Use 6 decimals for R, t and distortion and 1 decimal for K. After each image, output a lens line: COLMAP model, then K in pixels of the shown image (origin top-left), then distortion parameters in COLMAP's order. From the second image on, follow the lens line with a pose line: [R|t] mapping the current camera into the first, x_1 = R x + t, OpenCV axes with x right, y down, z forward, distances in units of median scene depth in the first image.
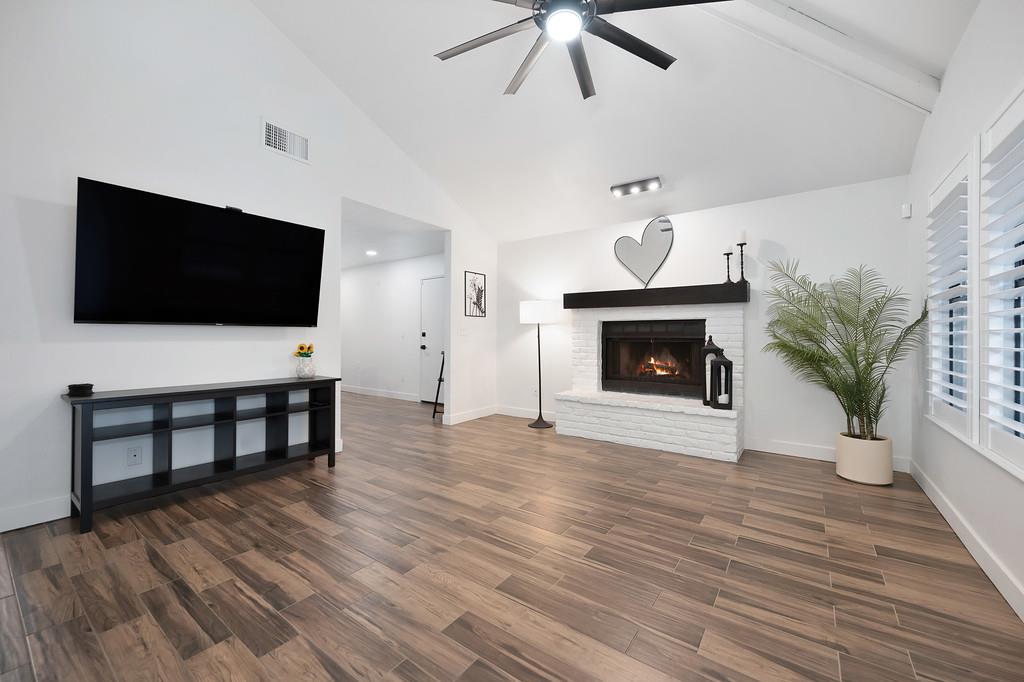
lens RADIAL K [[406.4, 0, 512.0], [0, 406.4, 337.9], [0, 0, 1]] dist [-0.000729, -0.000255]
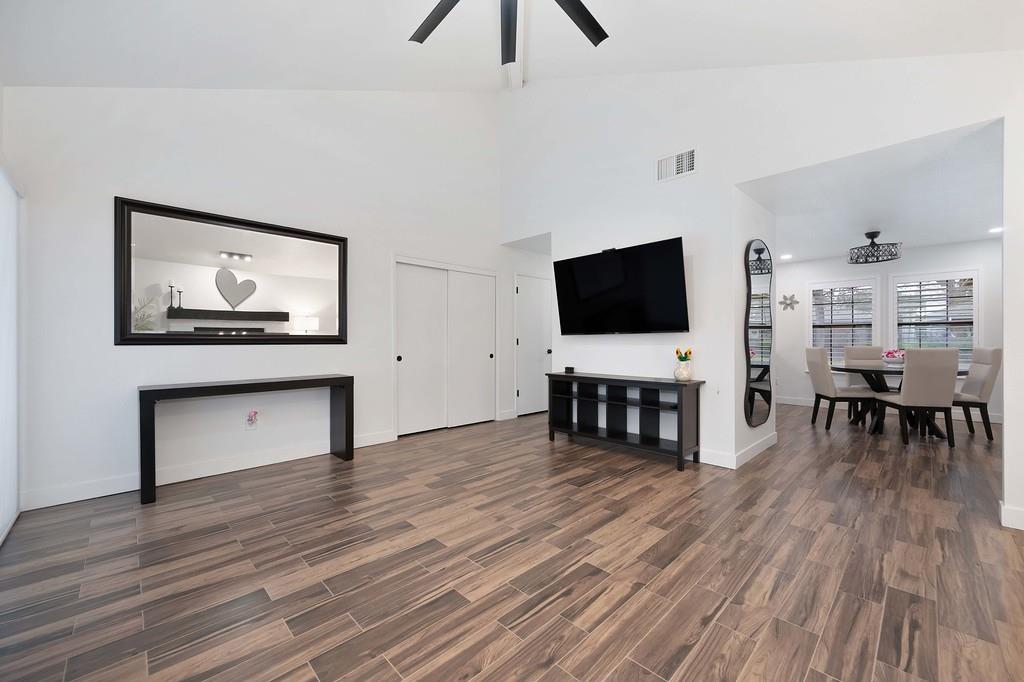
lens RADIAL K [[403.5, 0, 514.3], [0, 403.5, 345.1], [0, 0, 1]] dist [0.000279, 0.000158]
pose [[-0.167952, 0.004923, -0.985783, 0.706632], [-0.000867, 0.999986, 0.005141, 0.001012], [0.985795, 0.001718, -0.167946, 0.885675]]
